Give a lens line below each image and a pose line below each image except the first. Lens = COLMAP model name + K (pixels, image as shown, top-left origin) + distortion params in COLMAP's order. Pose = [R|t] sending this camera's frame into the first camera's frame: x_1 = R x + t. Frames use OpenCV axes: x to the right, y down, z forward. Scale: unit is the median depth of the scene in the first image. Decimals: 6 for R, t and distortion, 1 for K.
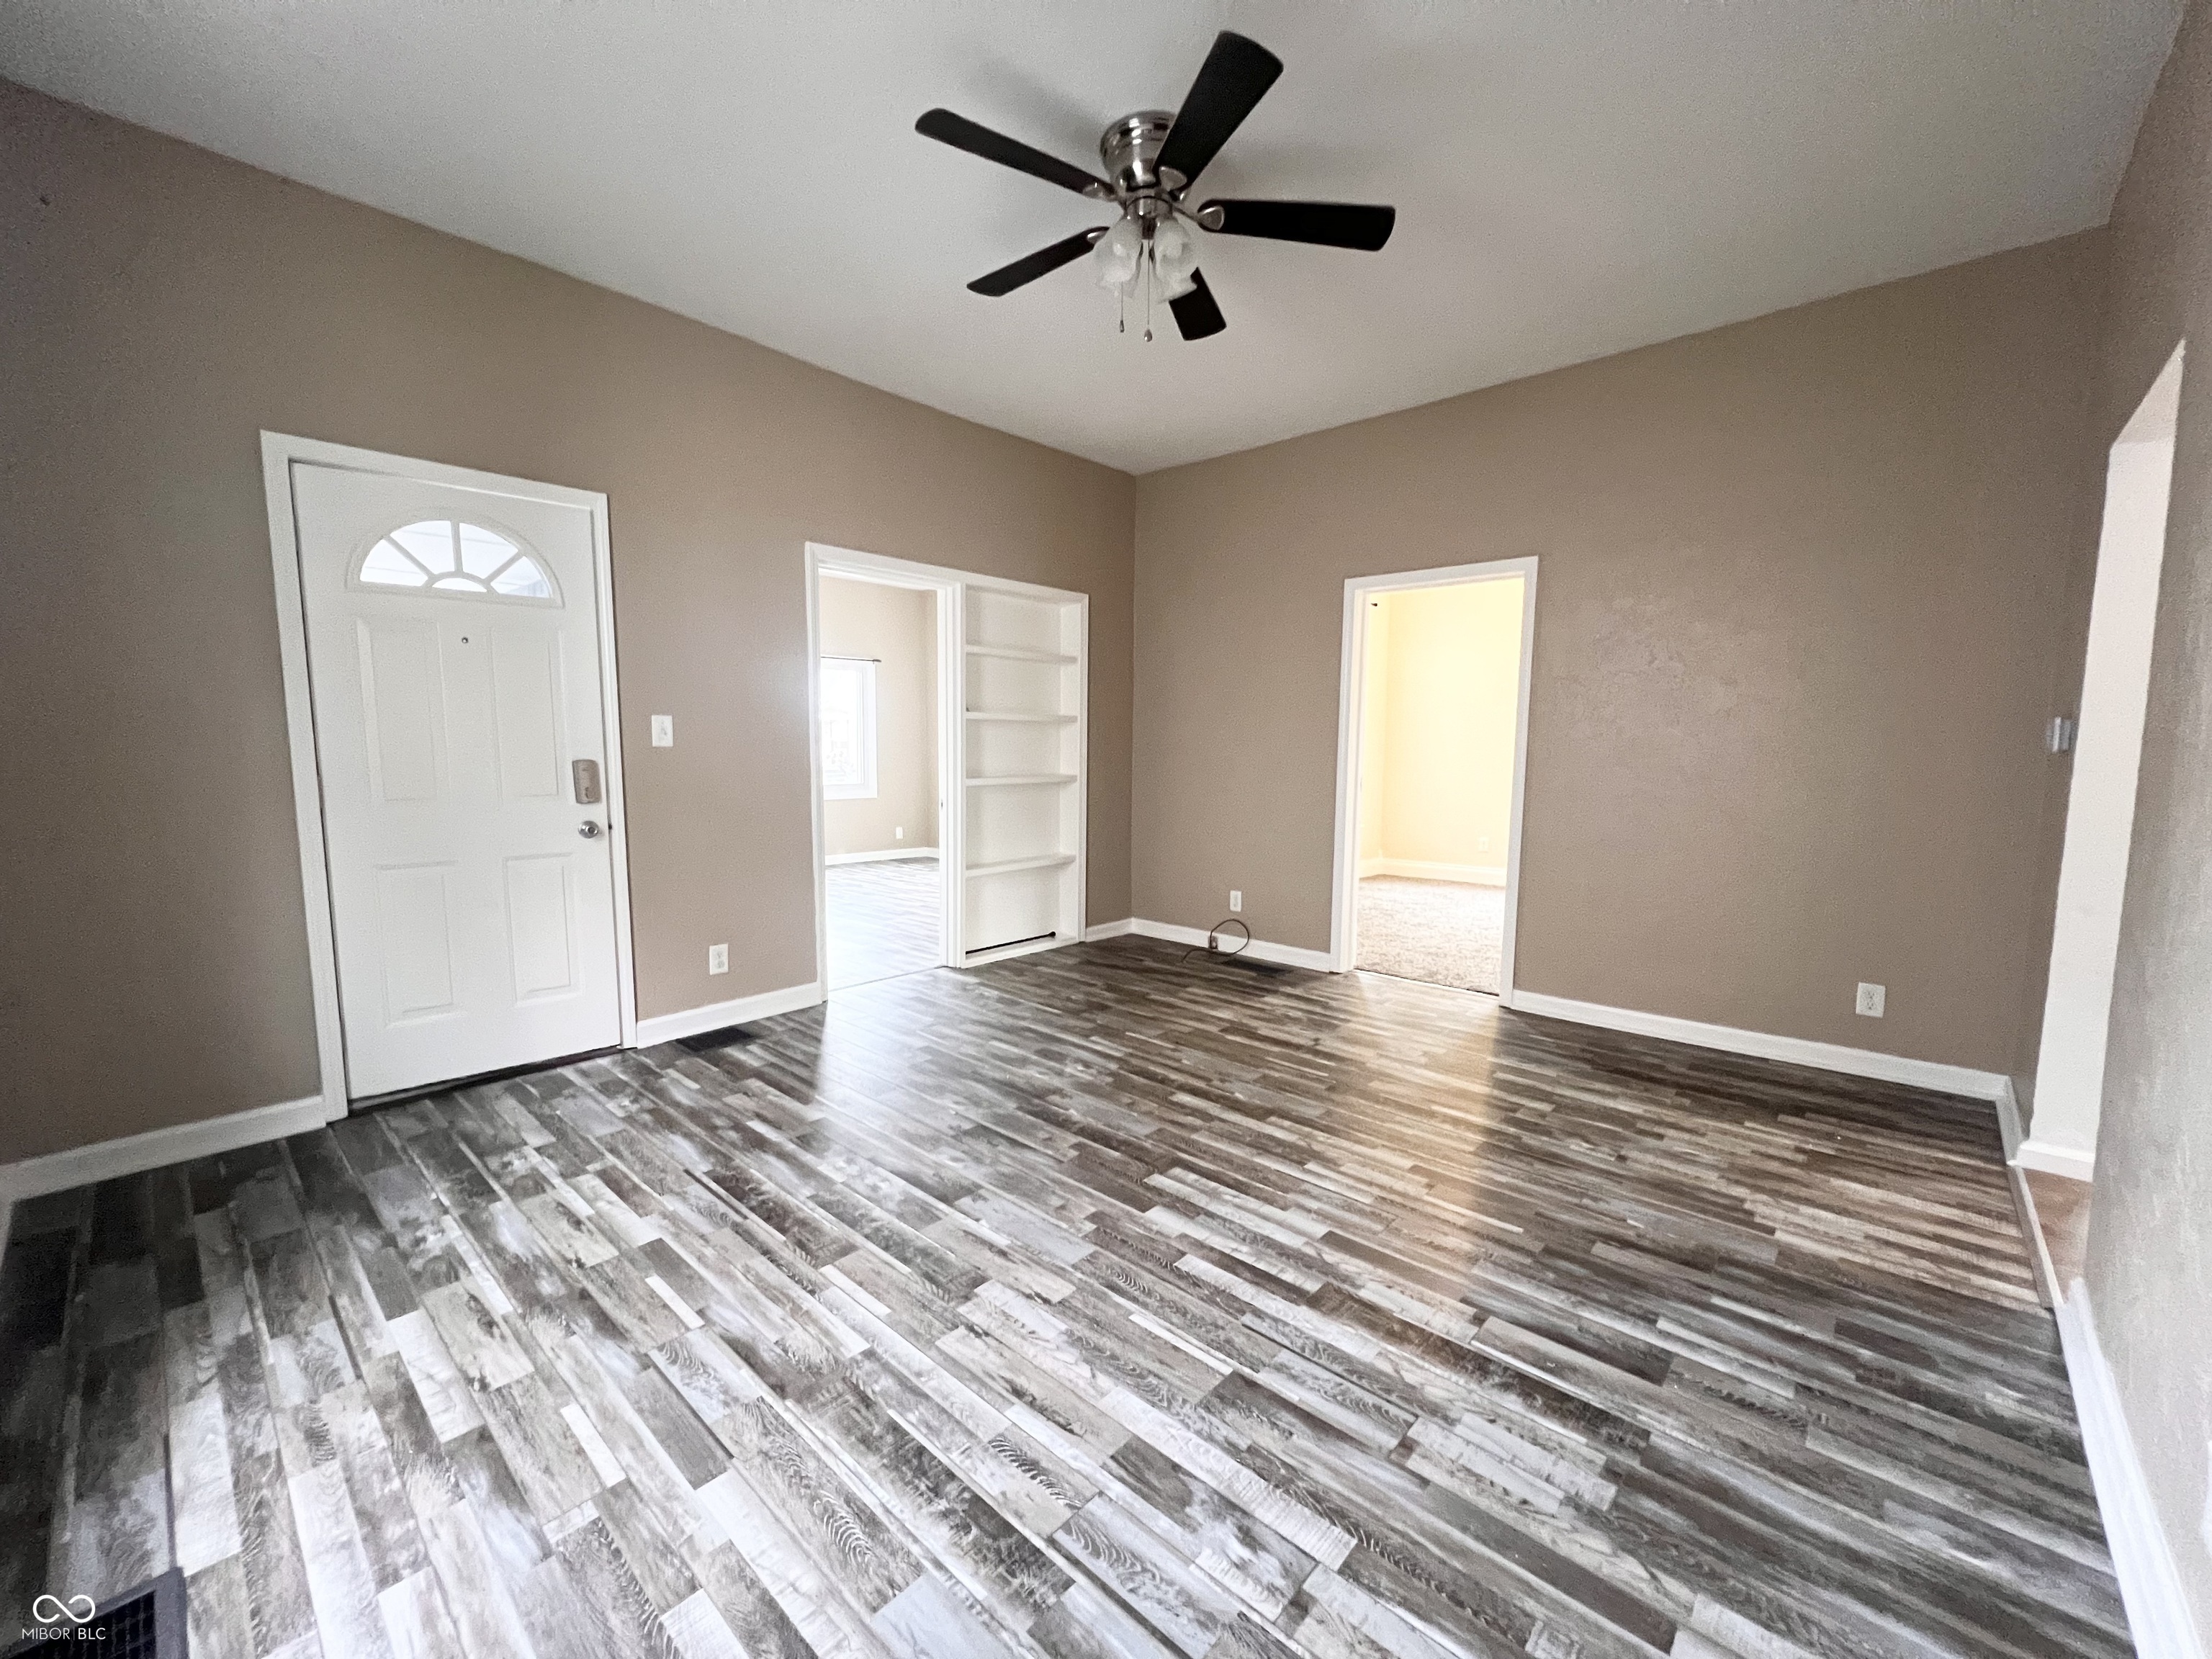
lens RADIAL K [[884.0, 0, 1110.8], [0, 884.0, 835.7], [0, 0, 1]] dist [-0.000861, 0.000584]
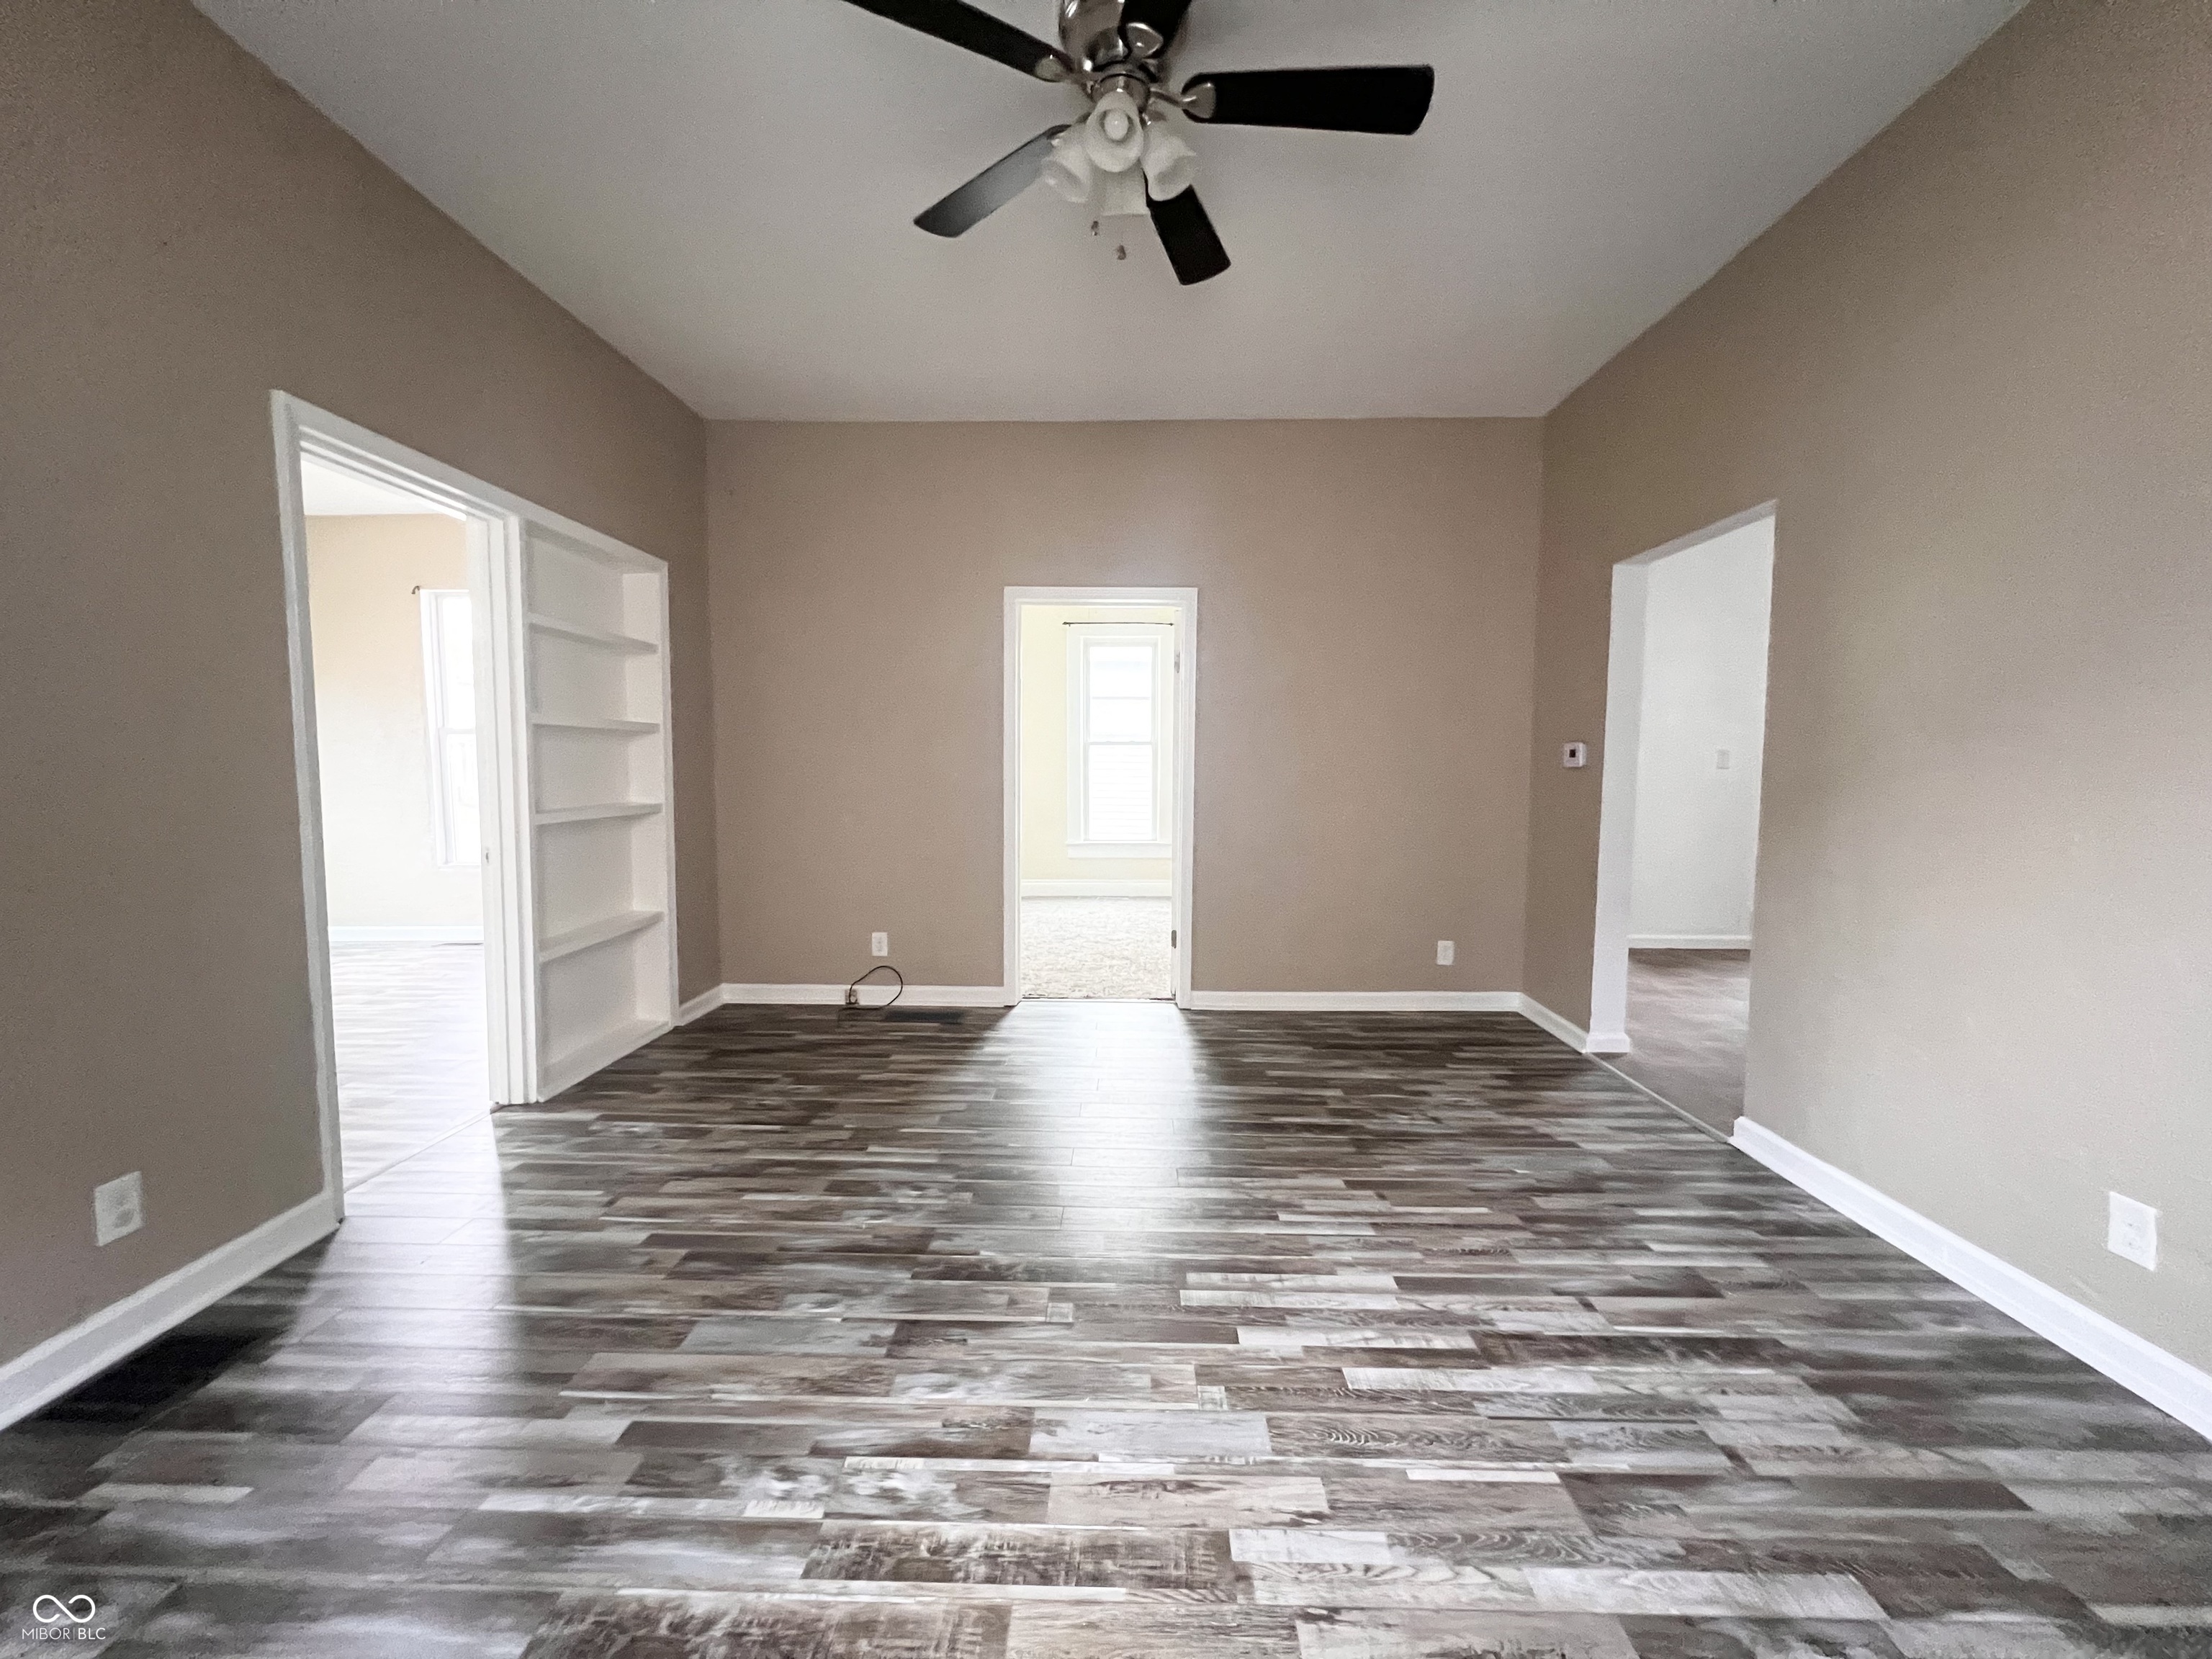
lens RADIAL K [[884.0, 0, 1109.1], [0, 884.0, 836.1], [0, 0, 1]] dist [-0.000861, 0.000584]
pose [[0.756077, -0.055292, 0.652143, -0.464854], [0.068436, 0.997642, 0.005243, -0.038661], [-0.650895, 0.040666, 0.758078, 0.378972]]
